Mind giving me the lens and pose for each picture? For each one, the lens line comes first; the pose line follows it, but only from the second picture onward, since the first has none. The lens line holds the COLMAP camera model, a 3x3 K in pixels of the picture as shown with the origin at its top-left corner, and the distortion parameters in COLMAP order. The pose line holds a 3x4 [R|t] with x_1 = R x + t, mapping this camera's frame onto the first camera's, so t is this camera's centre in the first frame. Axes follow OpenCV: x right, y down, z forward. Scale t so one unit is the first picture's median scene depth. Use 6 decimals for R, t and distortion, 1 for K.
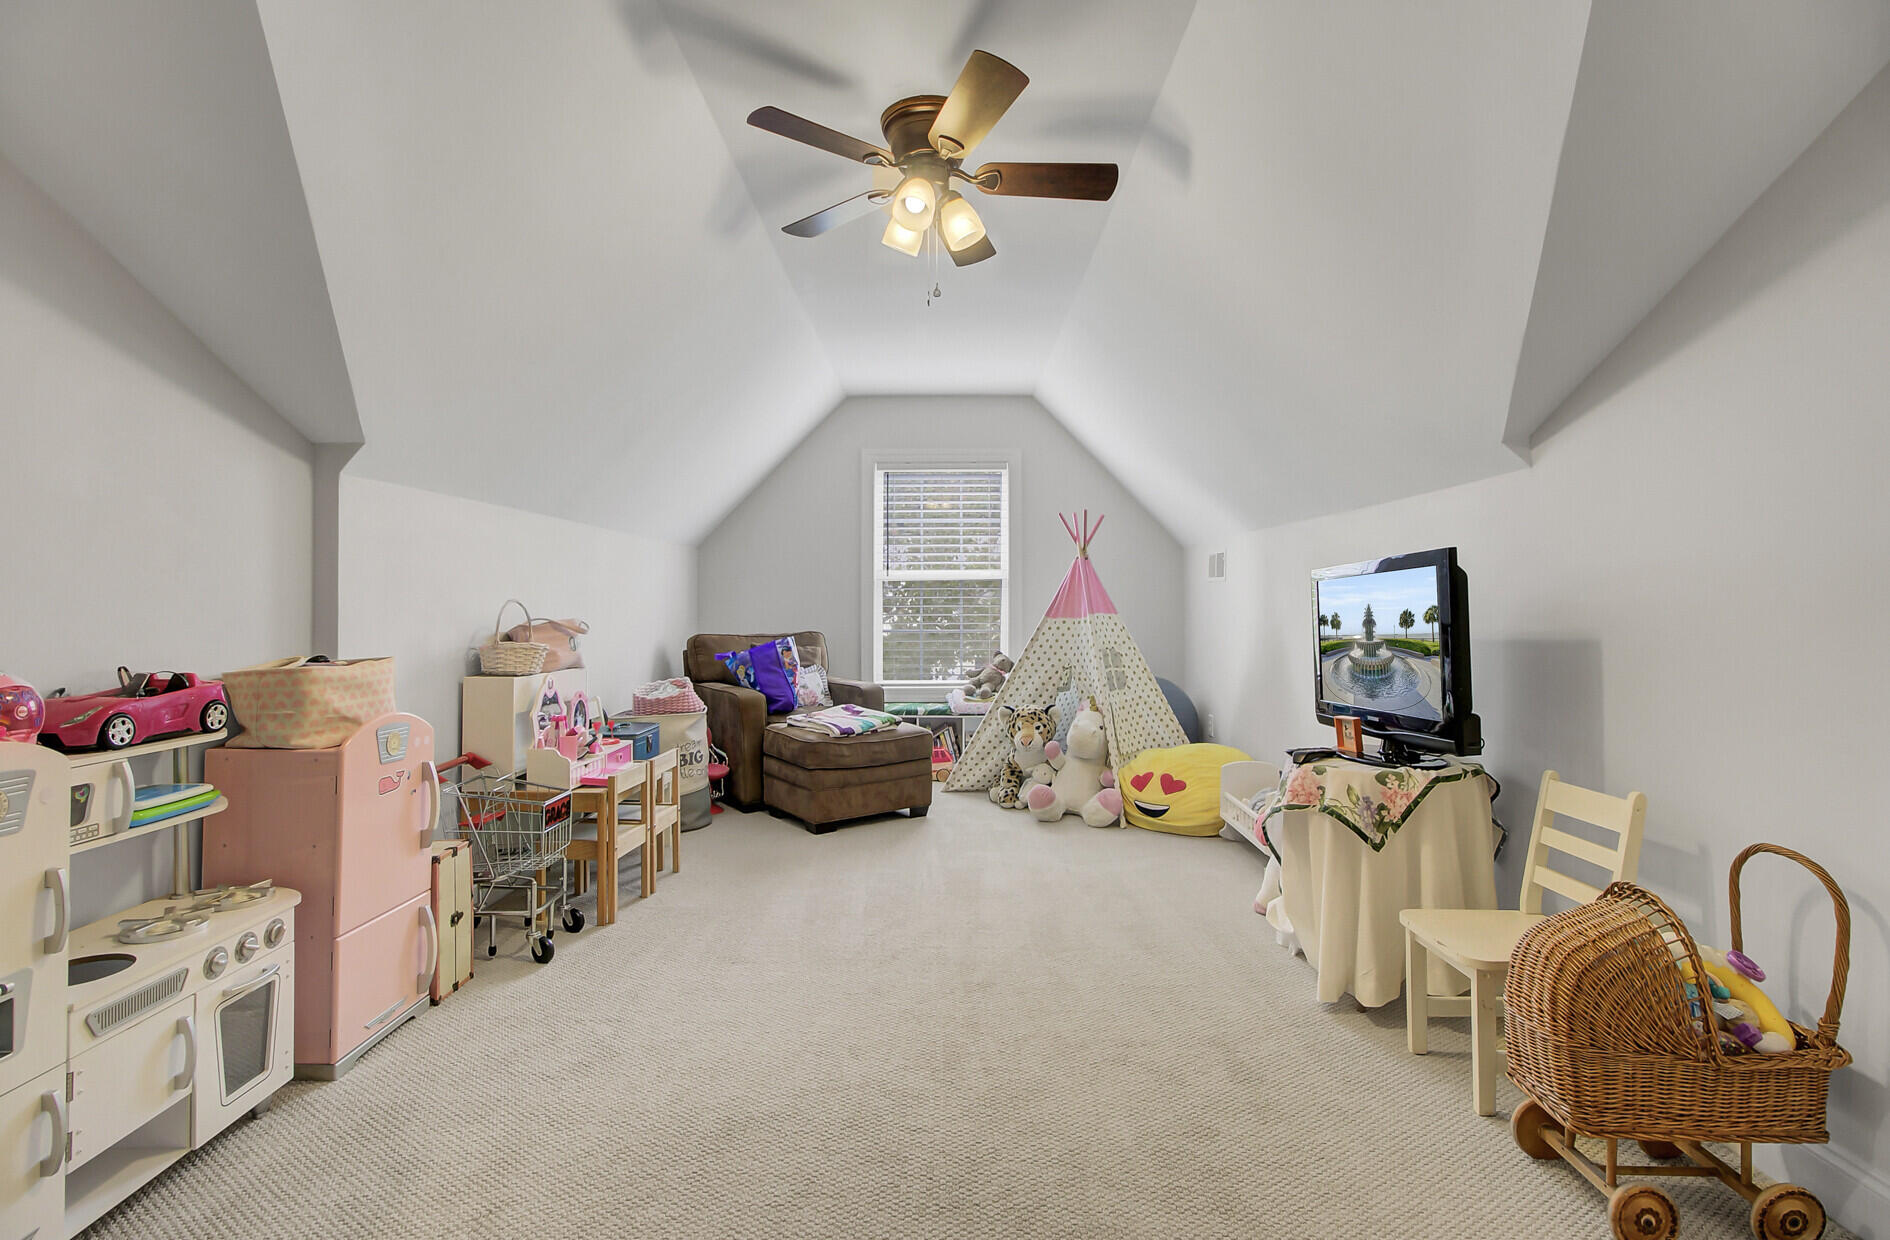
lens RADIAL K [[896.9, 0, 945.0], [0, 896.9, 620.0], [0, 0, 1]] dist [0.002726, 0.000784]
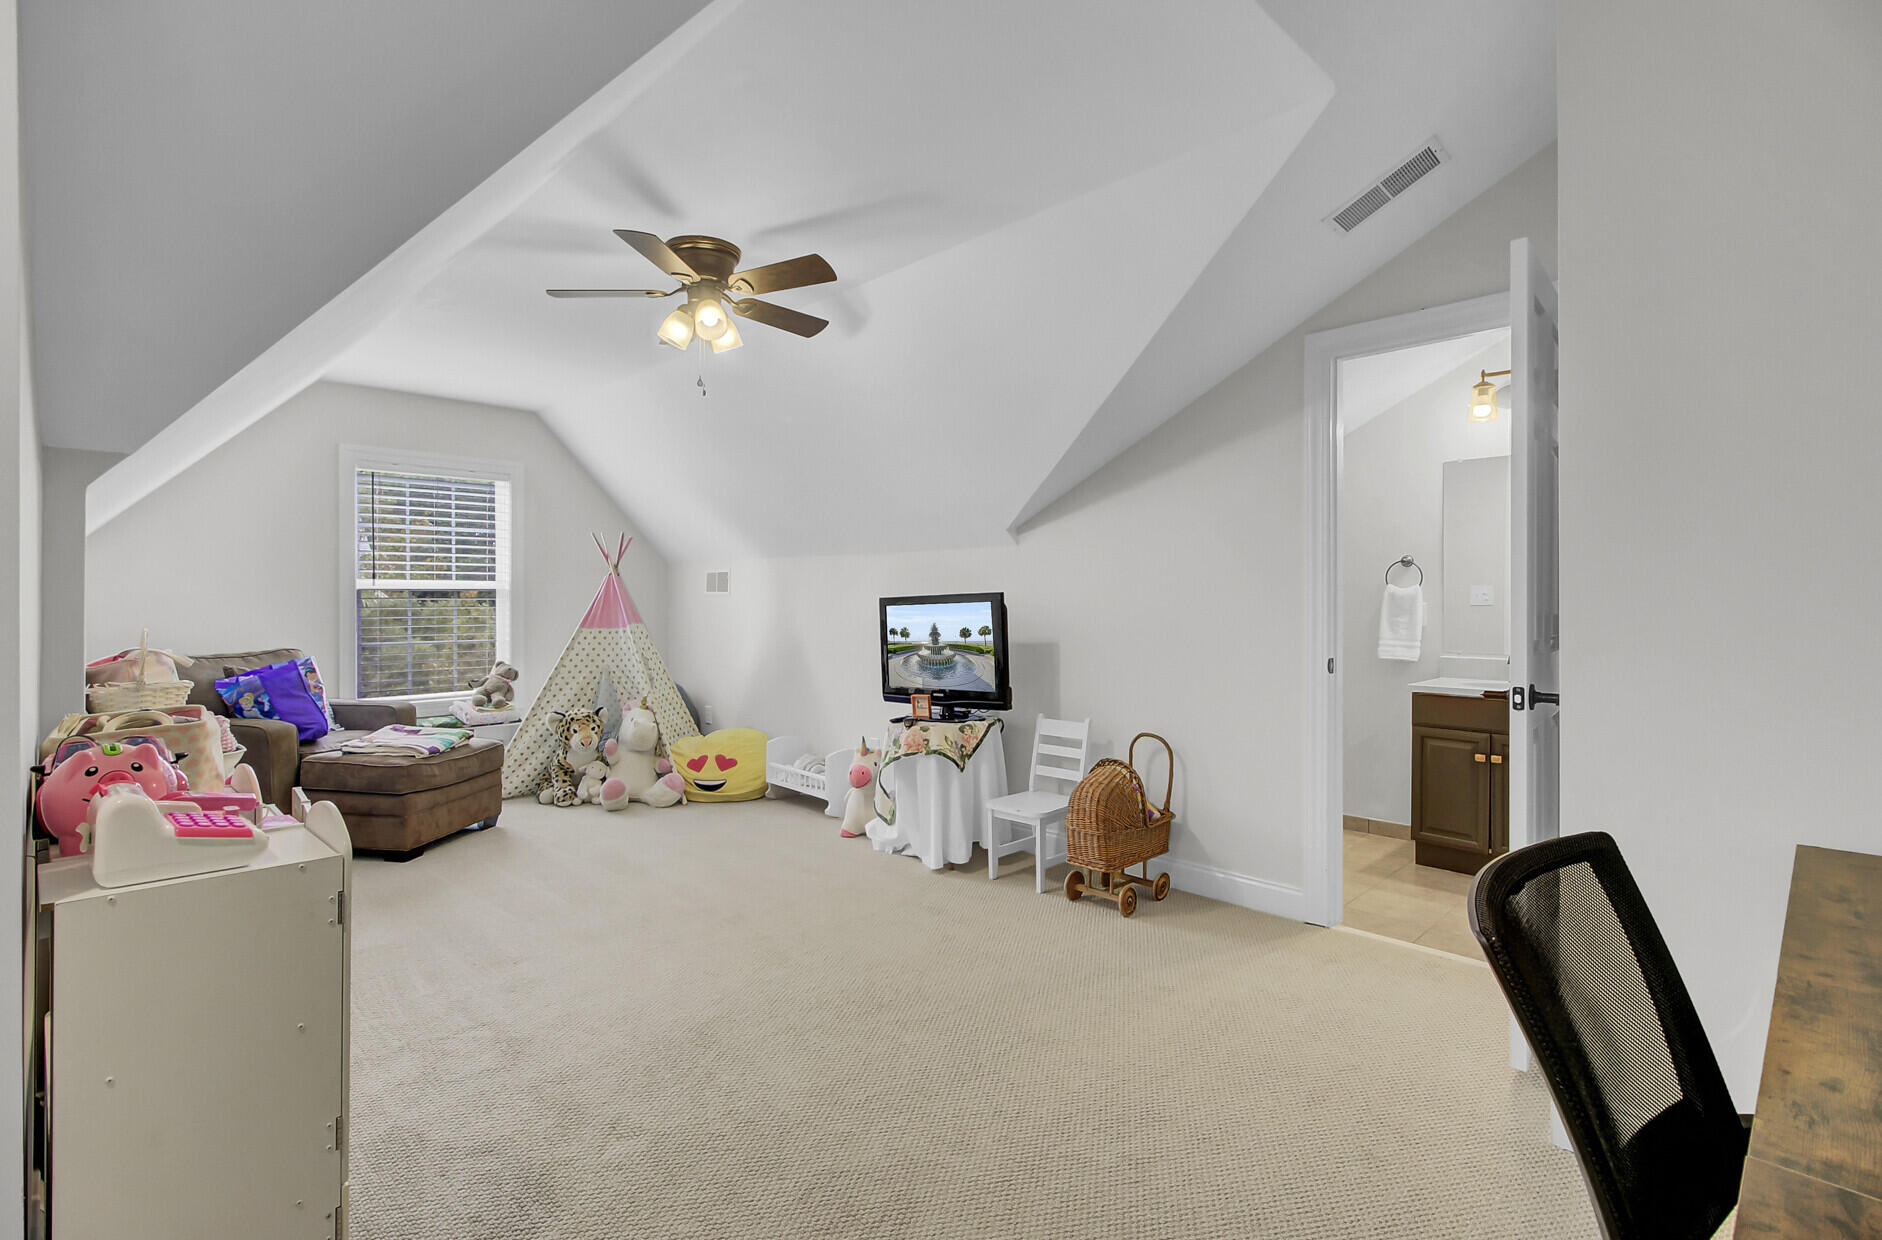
lens RADIAL K [[872.8, 0, 941.0], [0, 872.8, 620.0], [0, 0, 1]] dist [-0.000242, 0.000255]
pose [[0.714945, -0.015883, 0.699000, -0.370739], [0.009979, 0.999872, 0.012513, -0.025330], [-0.699109, -0.001971, 0.715012, -0.071551]]
